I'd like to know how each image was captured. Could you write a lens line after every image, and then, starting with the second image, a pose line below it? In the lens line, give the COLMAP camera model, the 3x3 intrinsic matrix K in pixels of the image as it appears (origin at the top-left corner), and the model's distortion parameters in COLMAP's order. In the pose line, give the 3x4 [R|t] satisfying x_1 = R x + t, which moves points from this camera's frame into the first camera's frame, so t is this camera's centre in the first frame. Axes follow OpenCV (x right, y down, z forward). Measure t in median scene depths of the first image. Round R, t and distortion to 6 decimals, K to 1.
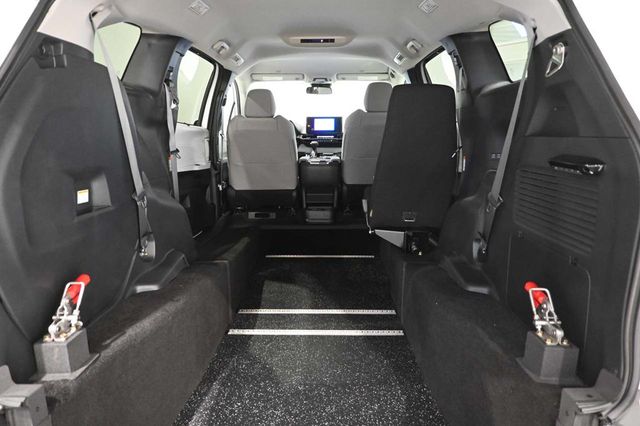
lens RADIAL K [[426.6, 0, 320.6], [0, 426.6, 213.5], [0, 0, 1]] dist [-0.005600, 0.001037]
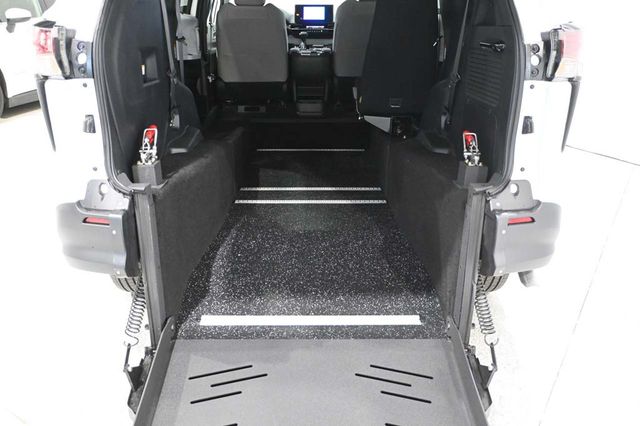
lens RADIAL K [[543.2, 0, 318.9], [0, 543.2, 212.9], [0, 0, 1]] dist [-0.001979, 0.010398]
pose [[0.999540, -0.002655, 0.030218, -0.039204], [-0.001871, 0.988869, 0.148778, 0.103276], [-0.030277, -0.148766, 0.988409, -0.531282]]
